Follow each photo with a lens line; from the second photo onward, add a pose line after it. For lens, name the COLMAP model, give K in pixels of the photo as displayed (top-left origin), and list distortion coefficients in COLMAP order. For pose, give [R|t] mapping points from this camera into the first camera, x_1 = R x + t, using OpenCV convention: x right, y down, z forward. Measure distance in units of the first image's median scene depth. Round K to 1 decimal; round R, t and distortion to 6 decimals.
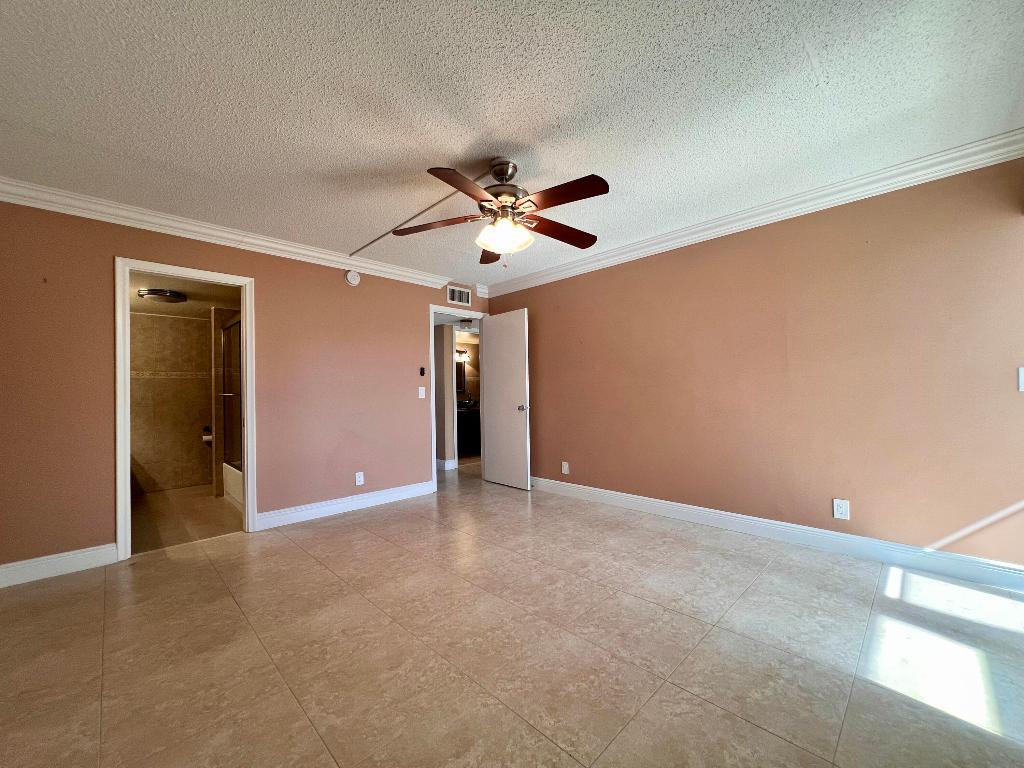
lens RADIAL K [[410.5, 0, 514.3], [0, 410.5, 387.3], [0, 0, 1]] dist [0.000040, -0.000259]
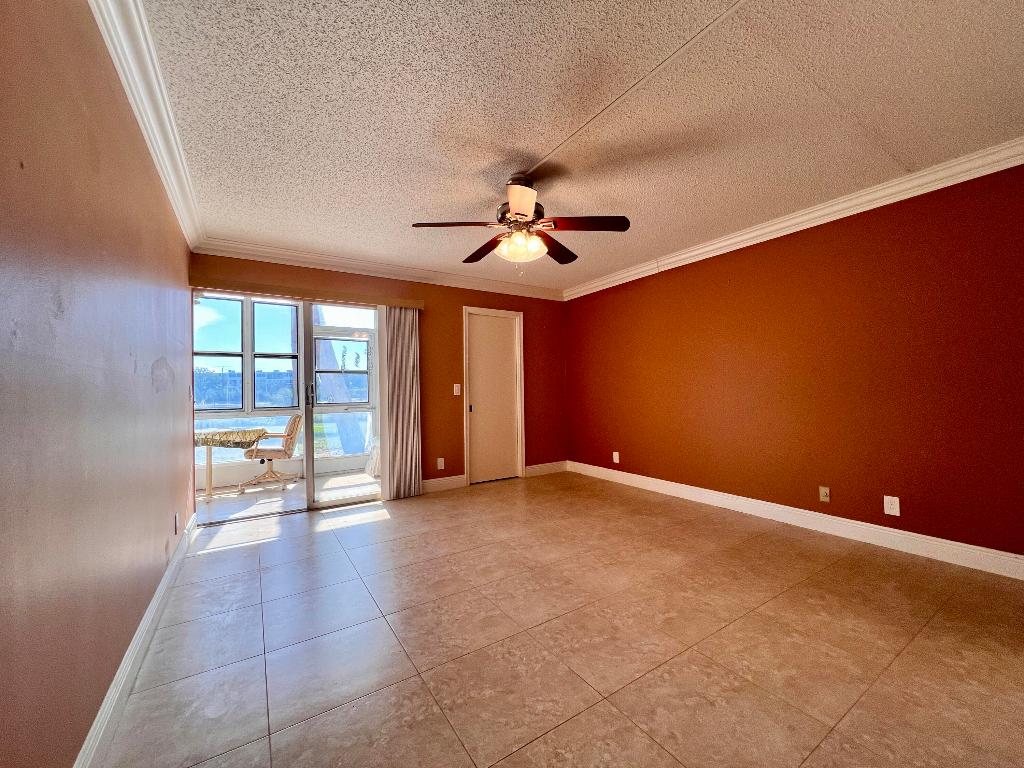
lens RADIAL K [[410.5, 0, 514.3], [0, 410.5, 387.3], [0, 0, 1]] dist [0.000040, -0.000259]
pose [[-0.978636, 0.038186, 0.202022, -0.187082], [0.034335, 0.999156, -0.022531, 0.024586], [-0.202712, -0.015113, -0.979122, 1.797164]]
